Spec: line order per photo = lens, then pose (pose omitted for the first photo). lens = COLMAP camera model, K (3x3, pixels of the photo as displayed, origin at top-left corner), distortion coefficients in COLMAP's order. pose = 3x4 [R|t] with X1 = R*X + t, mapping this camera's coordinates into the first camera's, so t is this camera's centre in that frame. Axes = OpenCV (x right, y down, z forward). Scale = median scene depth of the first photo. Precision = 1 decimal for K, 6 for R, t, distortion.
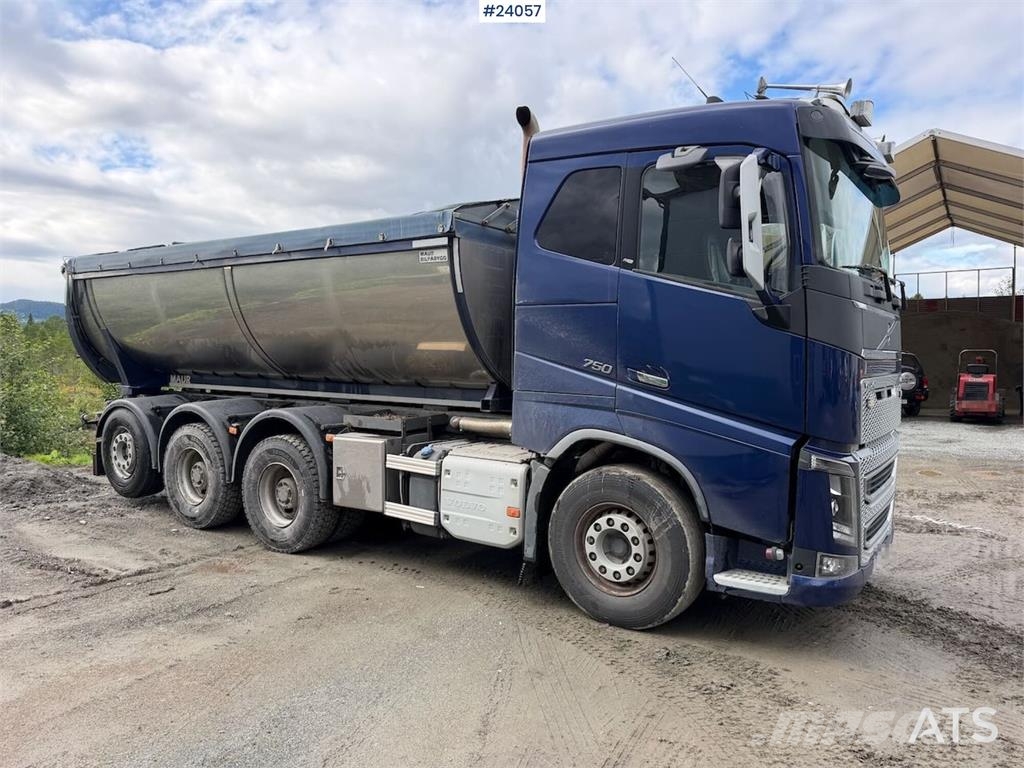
lens RADIAL K [[729.8, 0, 512.0], [0, 729.8, 384.0], [0, 0, 1]] dist [0.098835, -0.132210]
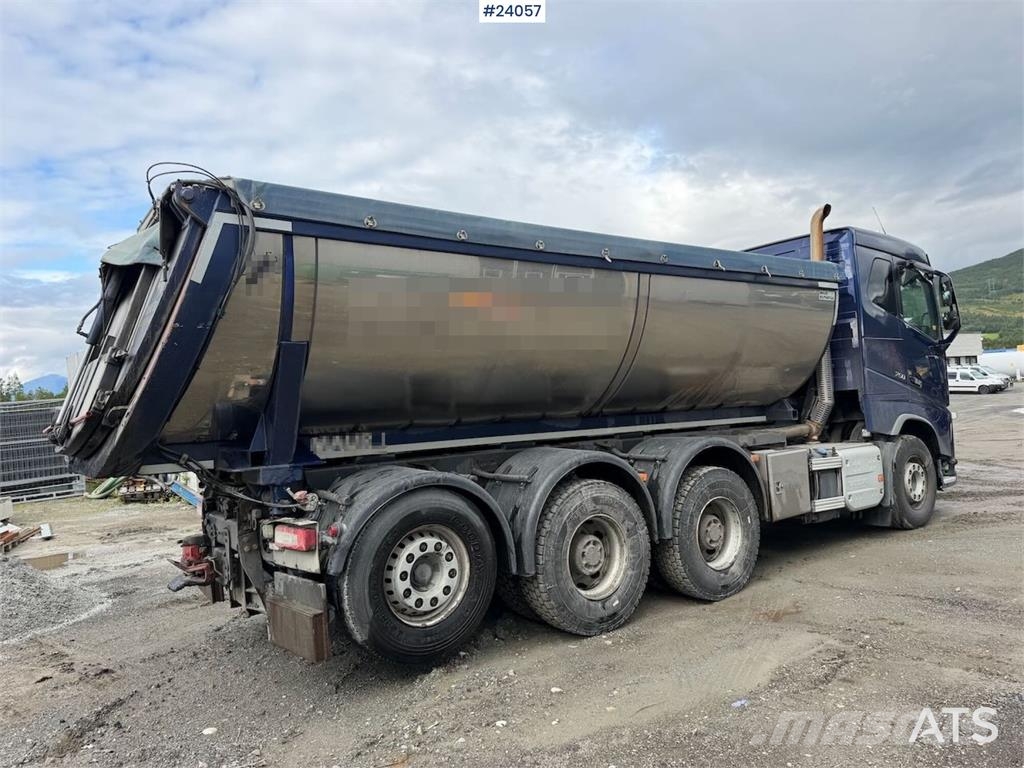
lens RADIAL K [[729.8, 0, 512.0], [0, 729.8, 384.0], [0, 0, 1]] dist [0.098835, -0.132210]
pose [[0.301440, -0.043207, 0.952506, -1.303576], [0.067631, 0.997425, 0.023841, -0.078224], [-0.951083, 0.057232, 0.303586, 0.991025]]
